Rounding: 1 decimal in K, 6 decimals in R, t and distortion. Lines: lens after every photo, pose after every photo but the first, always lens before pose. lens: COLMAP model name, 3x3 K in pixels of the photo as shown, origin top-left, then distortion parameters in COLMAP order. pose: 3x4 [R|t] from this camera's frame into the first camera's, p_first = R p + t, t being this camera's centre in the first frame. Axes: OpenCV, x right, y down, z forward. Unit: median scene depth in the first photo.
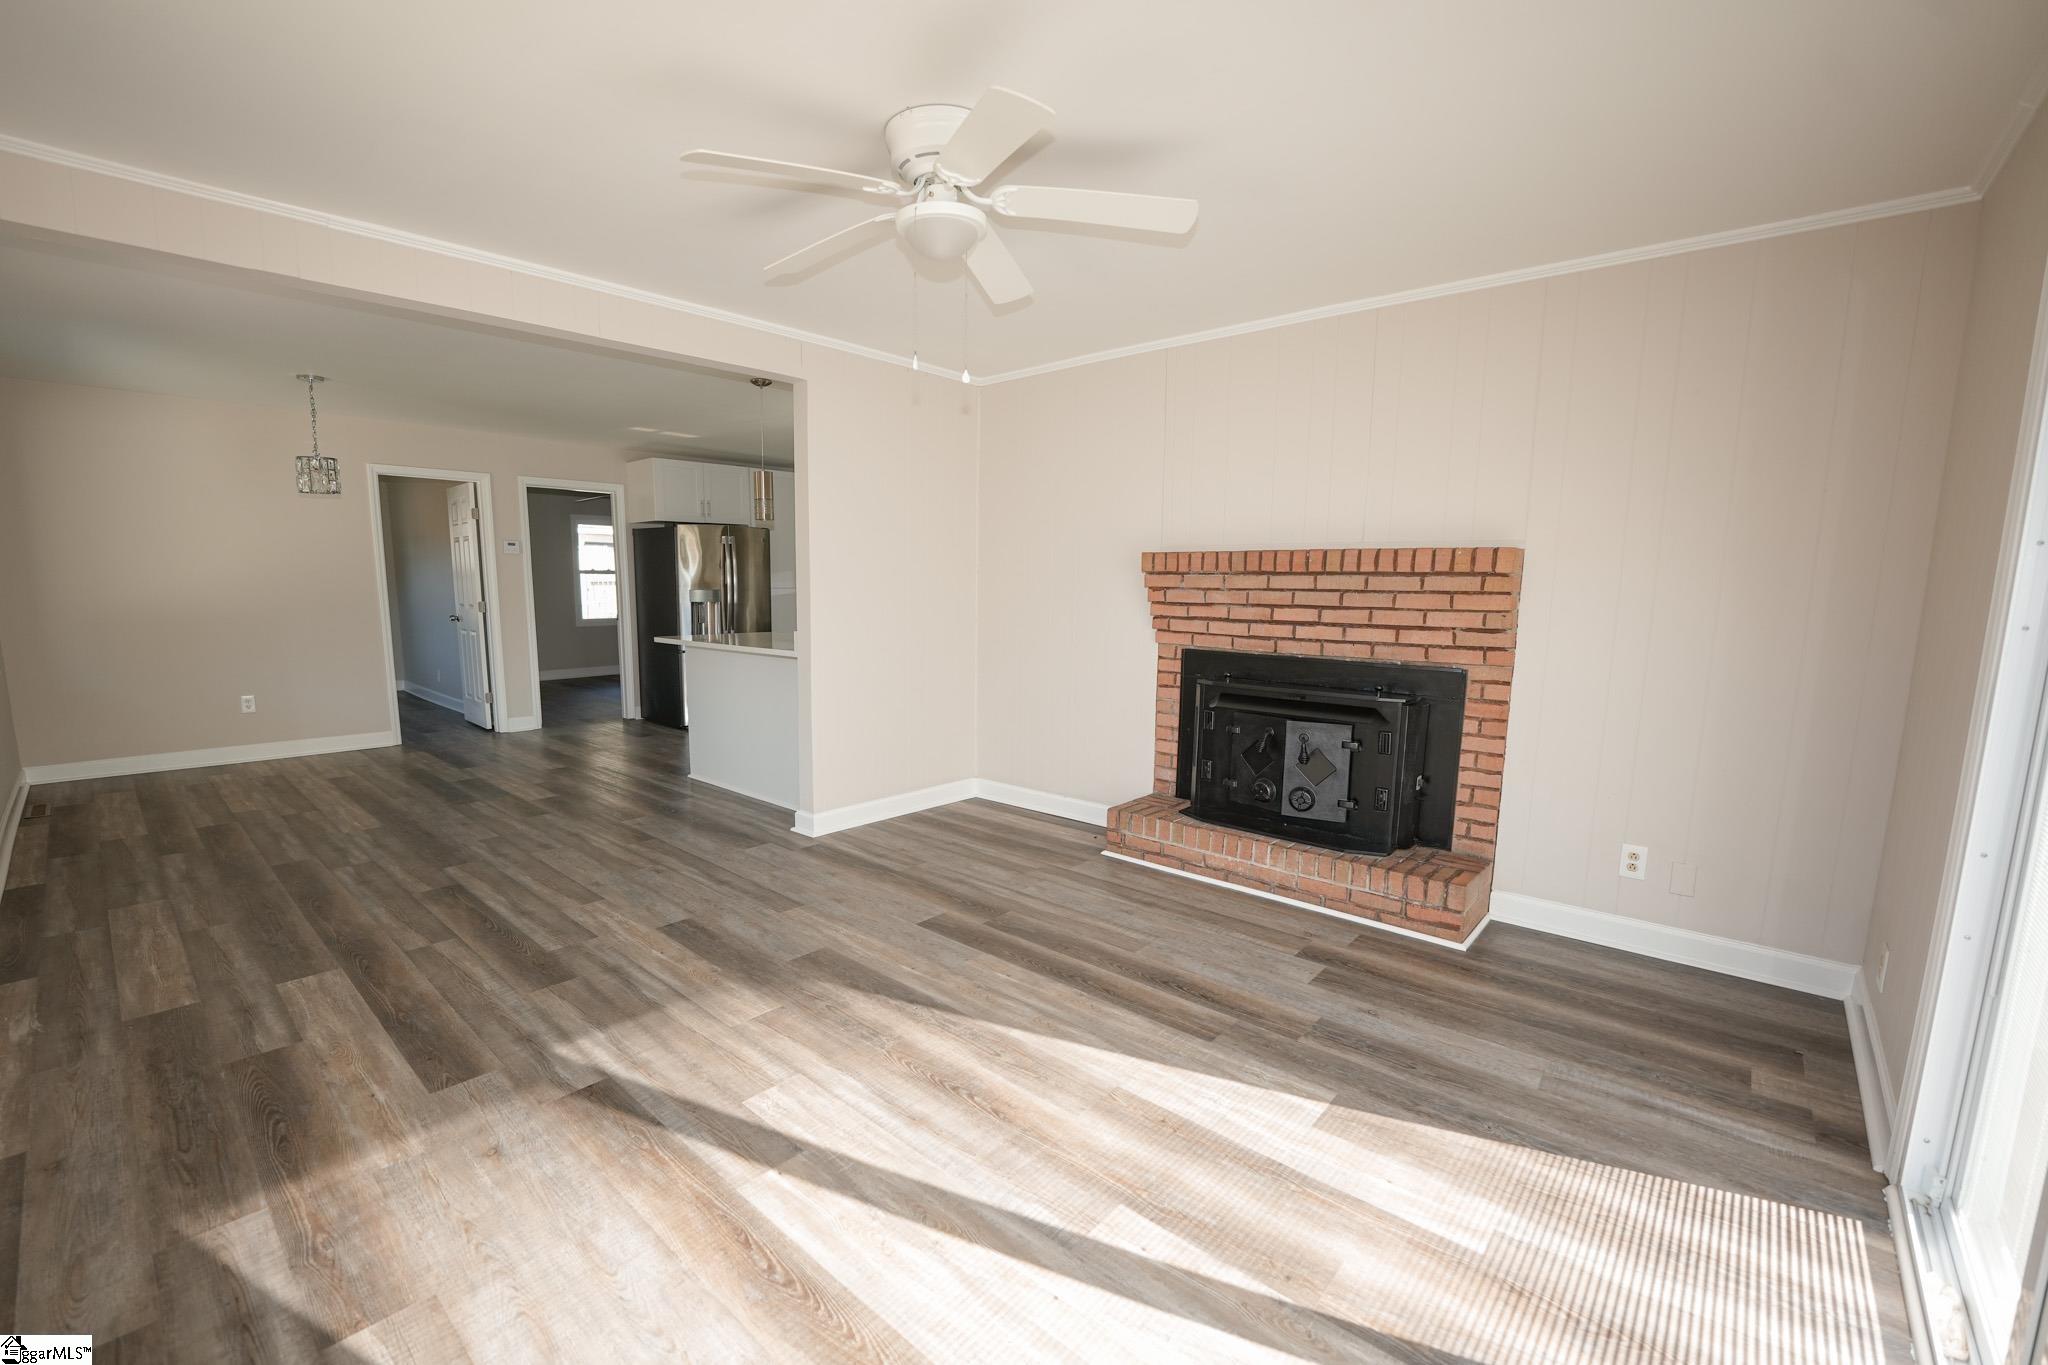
lens RADIAL K [[864.6, 0, 1013.5], [0, 864.6, 710.3], [0, 0, 1]] dist [-0.024173, -0.000059]
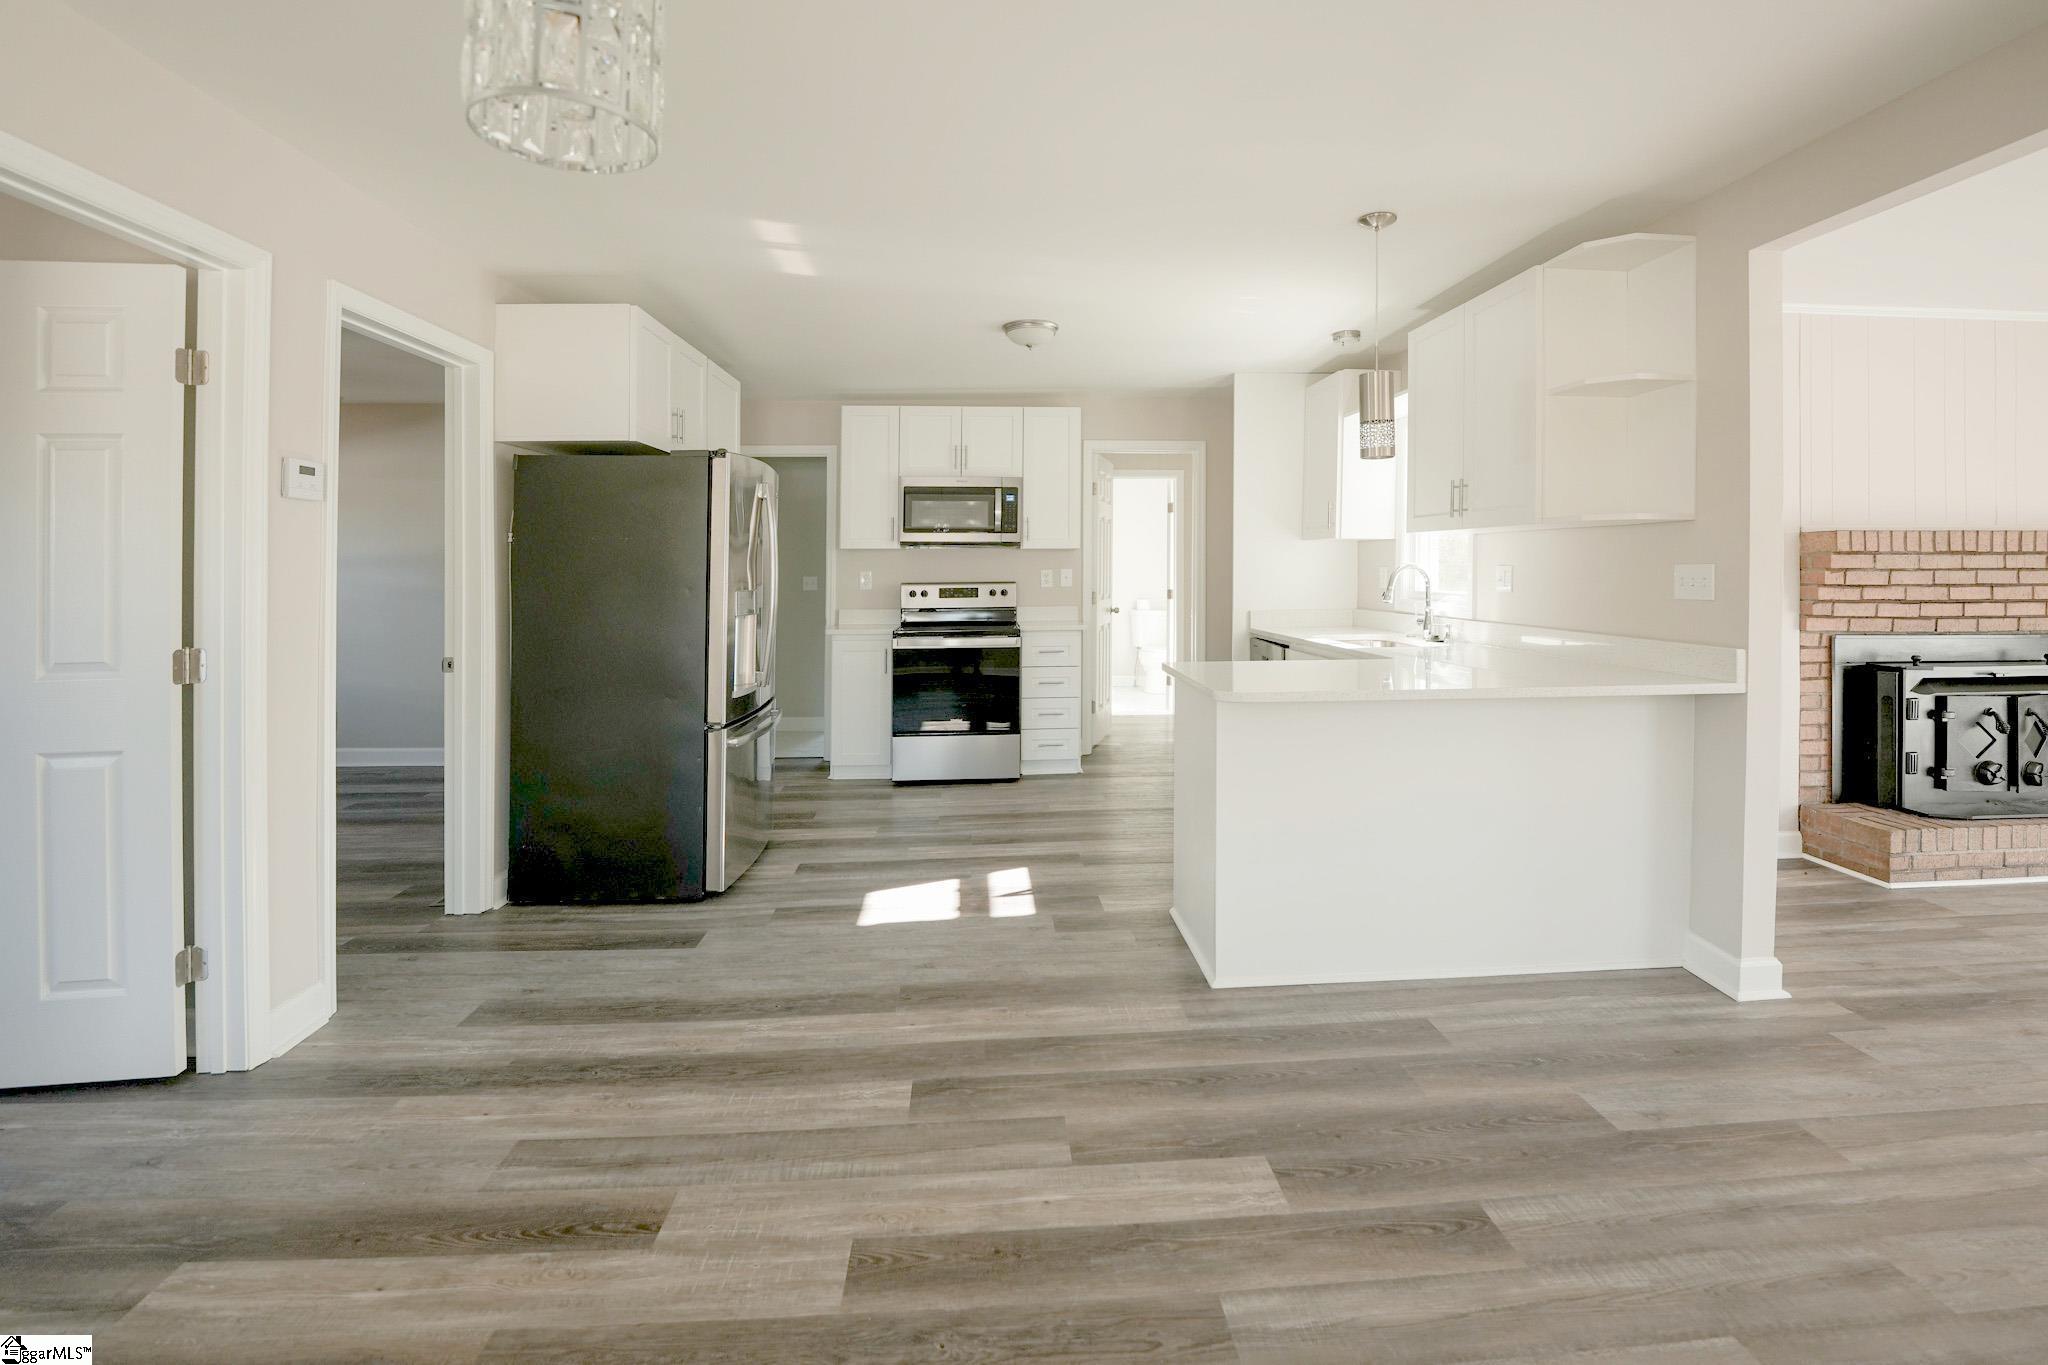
lens RADIAL K [[875.9, 0, 1018.5], [0, 875.9, 581.9], [0, 0, 1]] dist [-0.022457, -0.000133]
pose [[0.704353, -0.015307, 0.709685, -1.174033], [0.111838, 0.989674, -0.089653, -0.159233], [-0.700984, 0.142517, 0.698792, 1.079522]]
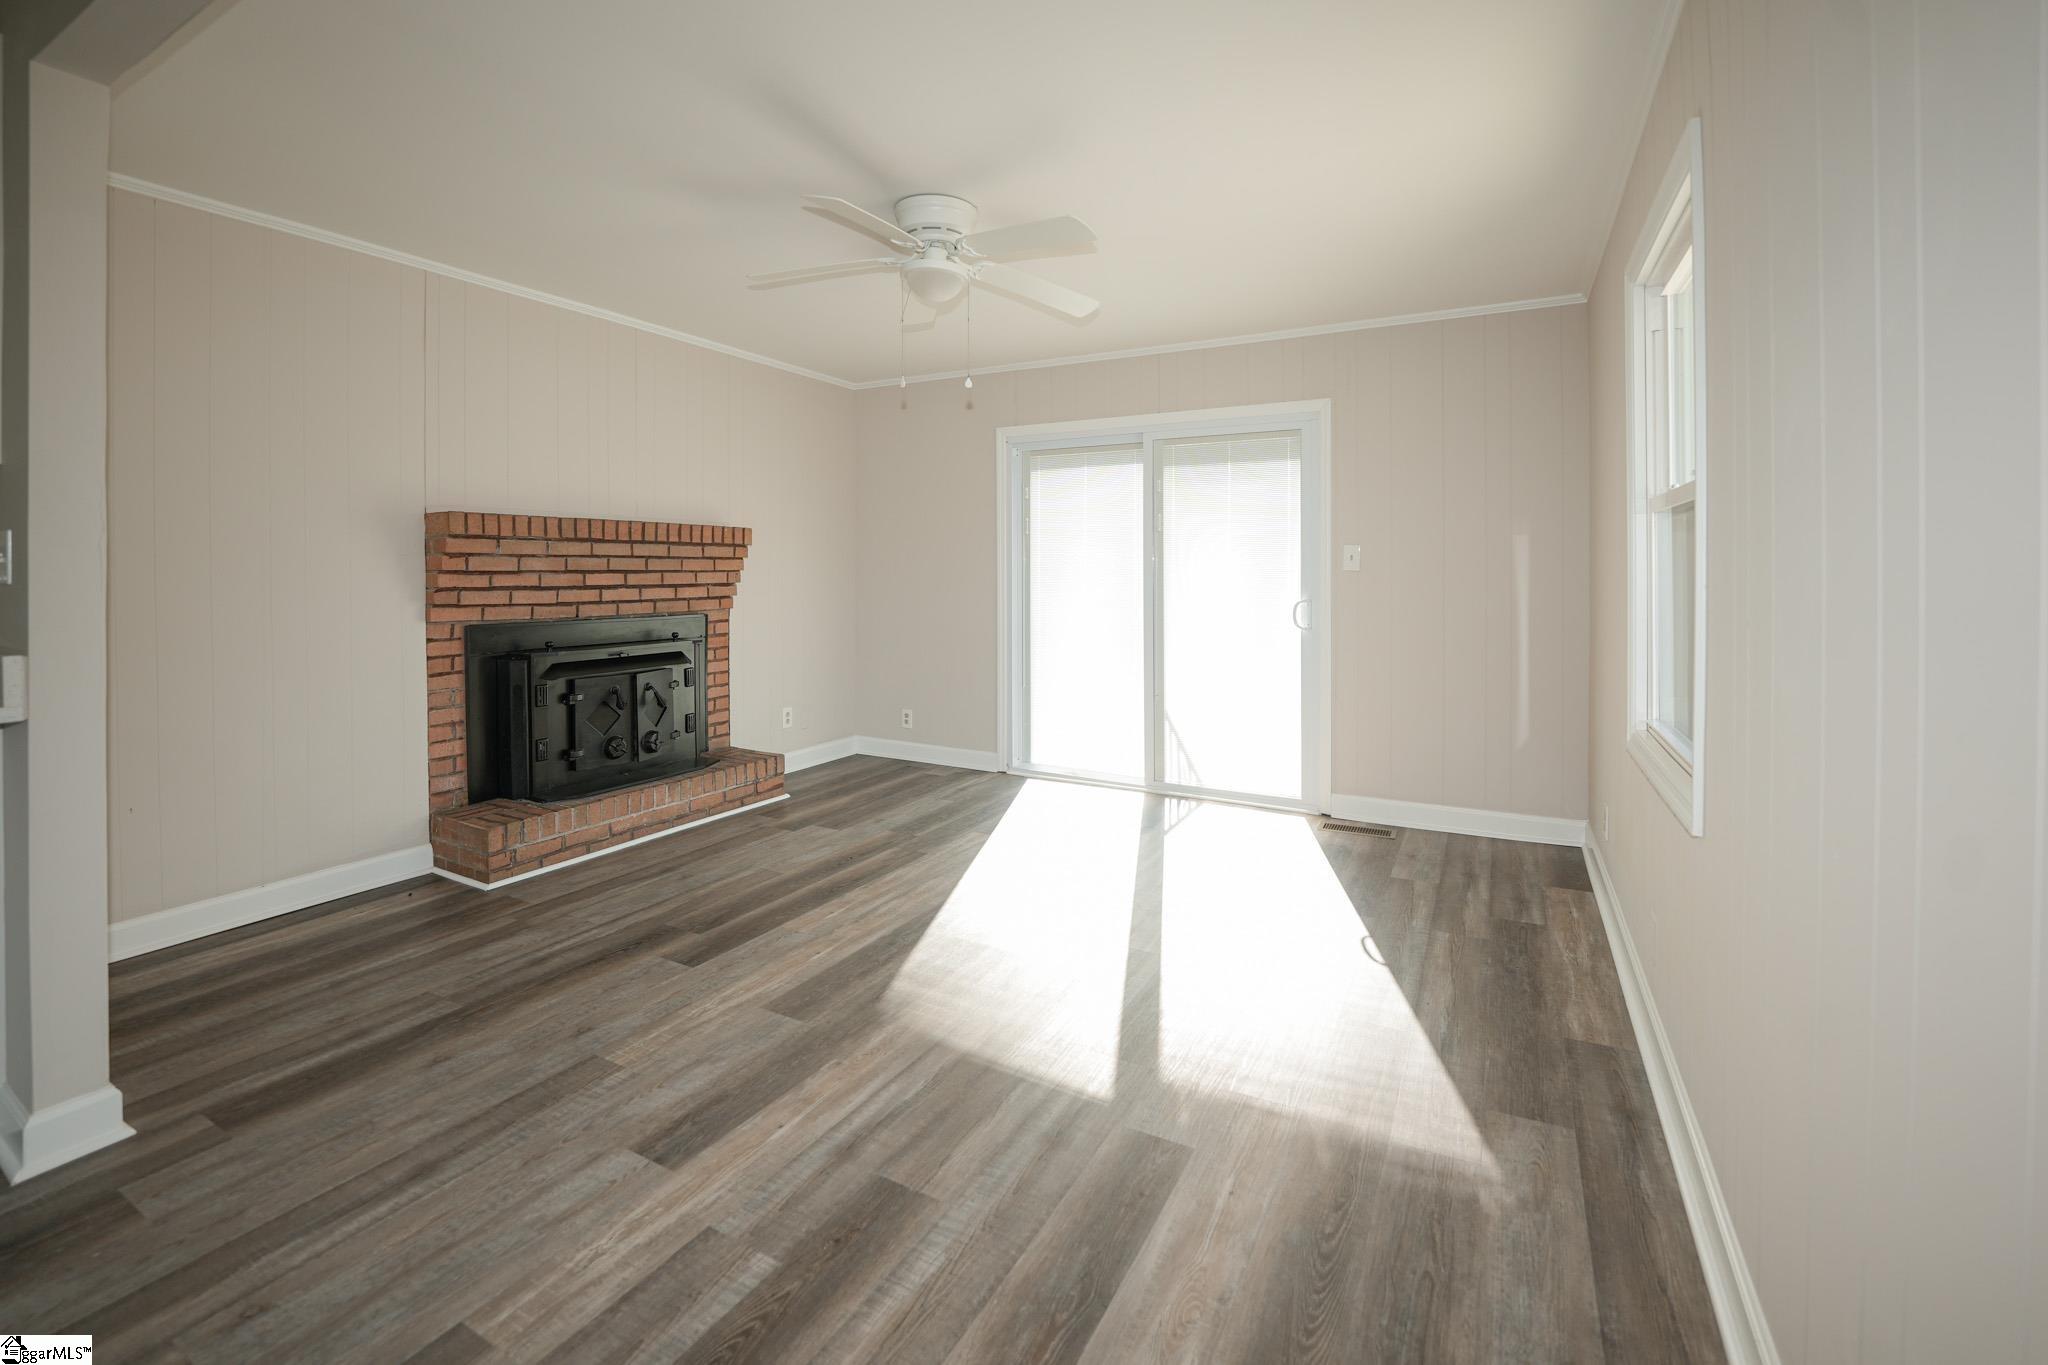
lens RADIAL K [[875.9, 0, 1018.5], [0, 875.9, 581.9], [0, 0, 1]] dist [-0.022457, -0.000133]
pose [[-0.225003, -0.021305, 0.974125, -0.847389], [0.142056, 0.988361, 0.054428, -0.093242], [-0.963947, 0.150627, -0.219357, 0.738809]]
